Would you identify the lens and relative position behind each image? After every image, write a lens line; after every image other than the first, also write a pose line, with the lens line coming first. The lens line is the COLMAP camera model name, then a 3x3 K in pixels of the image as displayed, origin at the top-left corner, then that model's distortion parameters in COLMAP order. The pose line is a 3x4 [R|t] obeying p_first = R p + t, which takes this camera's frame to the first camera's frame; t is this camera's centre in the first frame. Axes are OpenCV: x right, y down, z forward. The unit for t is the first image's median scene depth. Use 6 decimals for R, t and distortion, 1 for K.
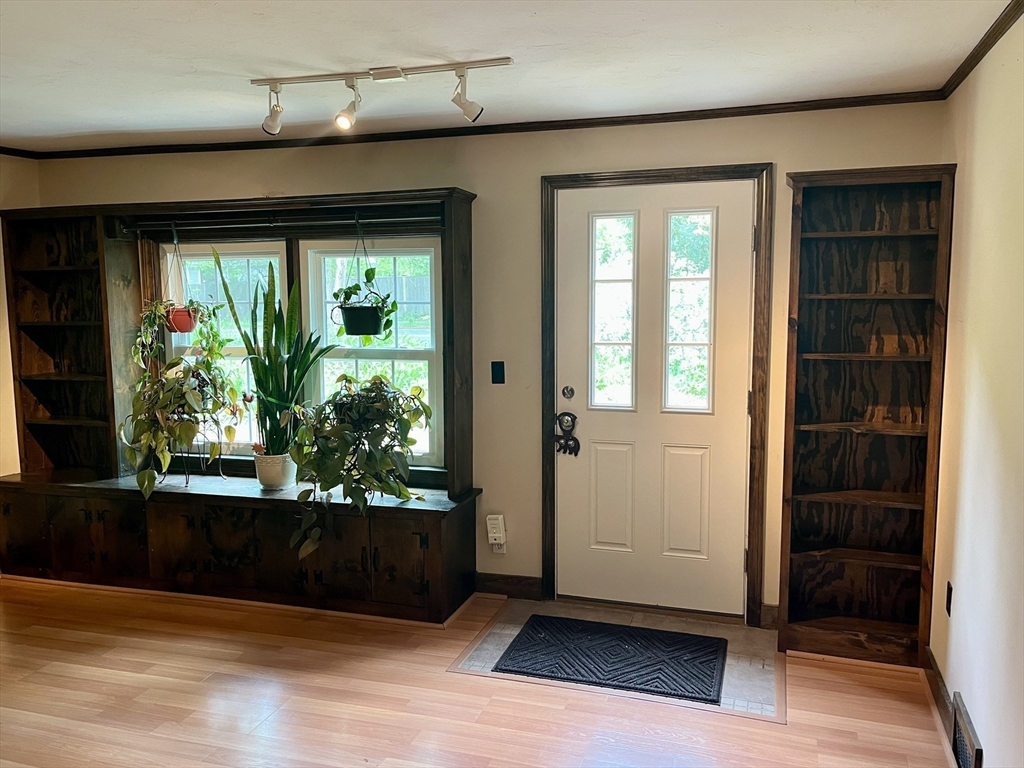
lens RADIAL K [[828.2, 0, 512.0], [0, 828.2, 384.0], [0, 0, 1]] dist [0.057475, -0.068606]
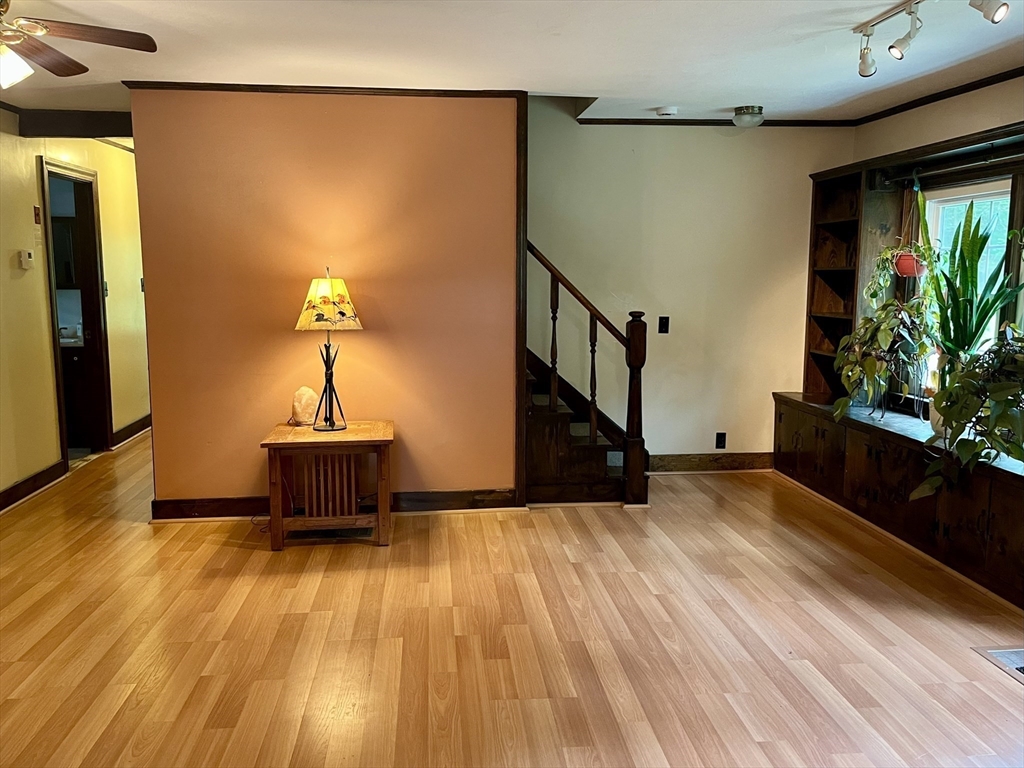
lens RADIAL K [[858.4, 0, 512.0], [0, 858.4, 384.0], [0, 0, 1]] dist [0.061262, -0.066654]
pose [[0.393896, 0.130034, -0.909910, 0.441130], [-0.106786, 0.989713, 0.095212, 0.022366], [0.912931, 0.059662, 0.403730, 0.126119]]
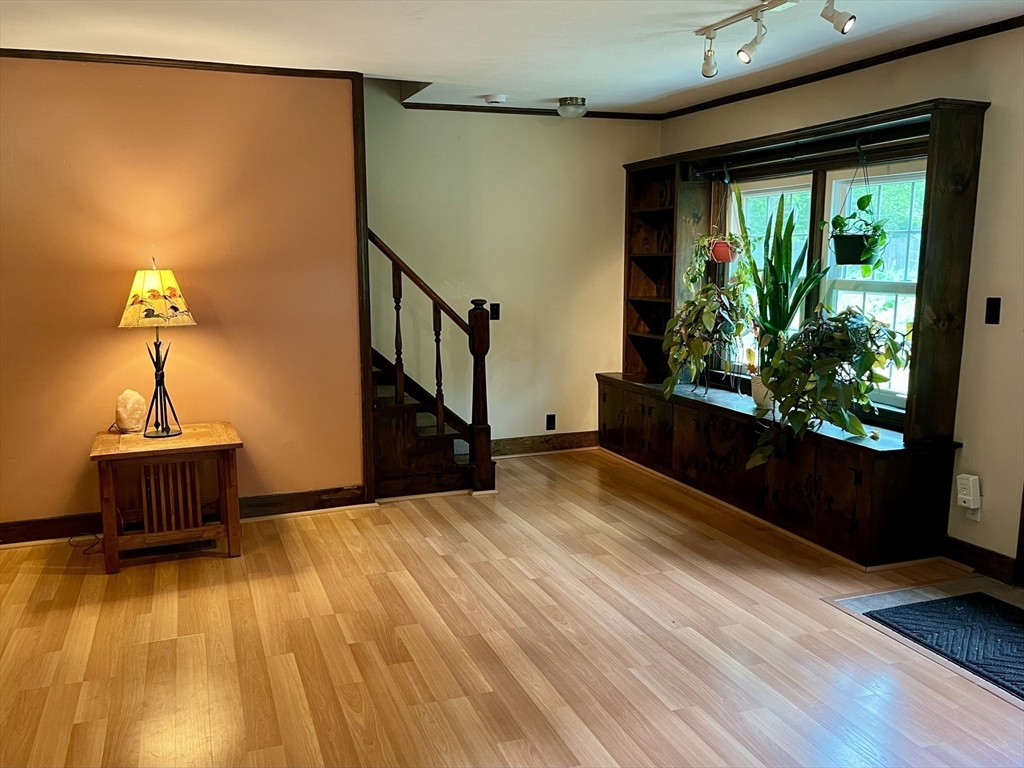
lens RADIAL K [[865.1, 0, 500.4], [0, 865.1, 381.1], [0, 0, 1]] dist [0.059374, -0.052856]
pose [[0.611700, 0.122575, -0.781536, 0.384264], [-0.087770, 0.992340, 0.086940, 0.023484], [0.786206, 0.015414, 0.617772, 0.041406]]
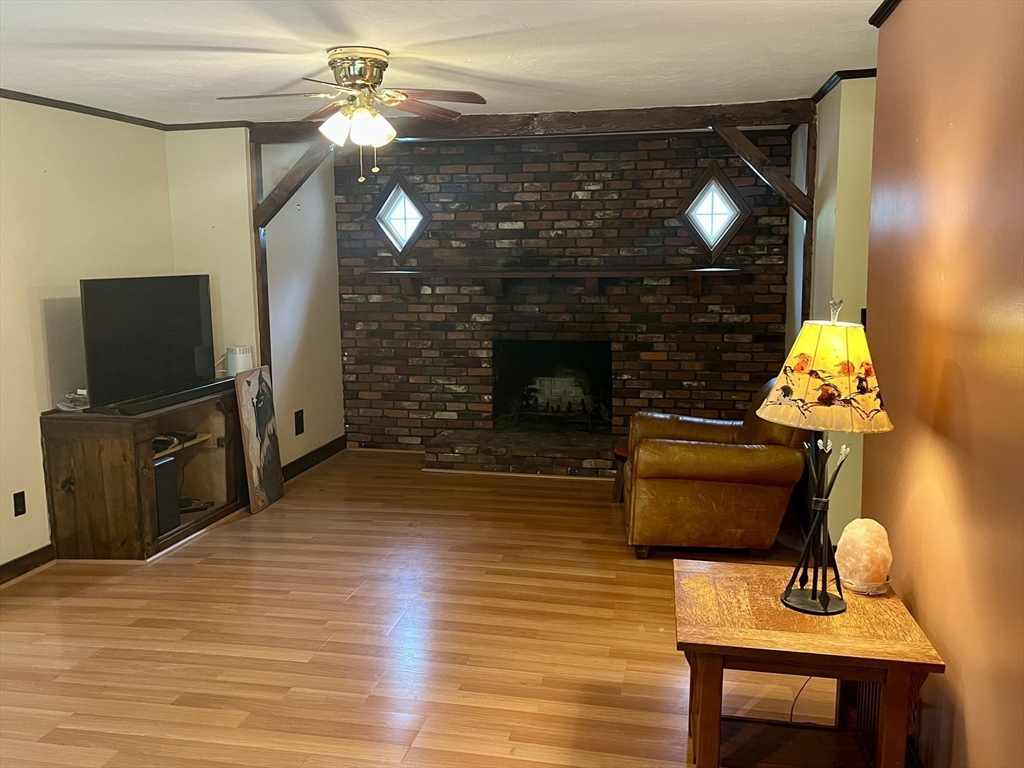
lens RADIAL K [[858.4, 0, 512.0], [0, 858.4, 384.0], [0, 0, 1]] dist [0.061262, -0.066654]
pose [[-0.993946, 0.033365, -0.104677, -0.387279], [0.007520, 0.971197, 0.238158, -0.077194], [0.109608, 0.235929, -0.965569, 0.871437]]
